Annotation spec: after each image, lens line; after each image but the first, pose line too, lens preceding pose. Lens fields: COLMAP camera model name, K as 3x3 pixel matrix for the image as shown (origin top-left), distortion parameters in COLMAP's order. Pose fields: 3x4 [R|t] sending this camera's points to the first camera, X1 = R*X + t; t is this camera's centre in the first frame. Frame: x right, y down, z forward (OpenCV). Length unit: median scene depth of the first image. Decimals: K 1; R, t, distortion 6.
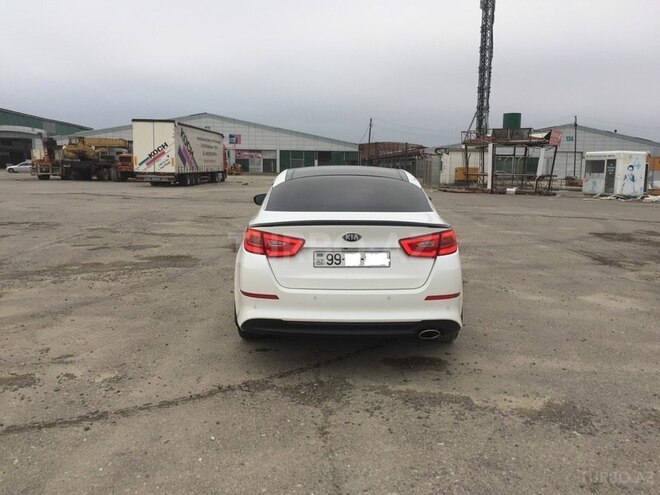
lens RADIAL K [[562.5, 0, 333.8], [0, 562.5, 249.3], [0, 0, 1]] dist [0.076607, -0.097815]
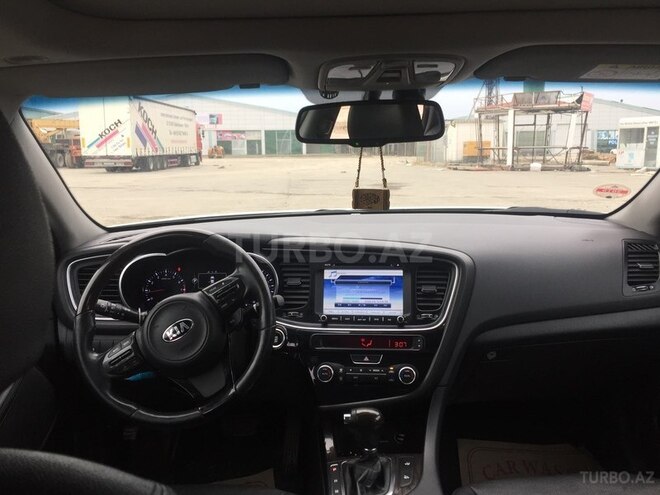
lens RADIAL K [[562.5, 0, 333.8], [0, 562.5, 249.3], [0, 0, 1]] dist [0.076607, -0.097815]
pose [[0.999502, -0.028396, 0.013730, -0.000112], [0.027942, 0.999091, 0.032198, -0.015495], [-0.014632, -0.031799, 0.999387, 0.148833]]
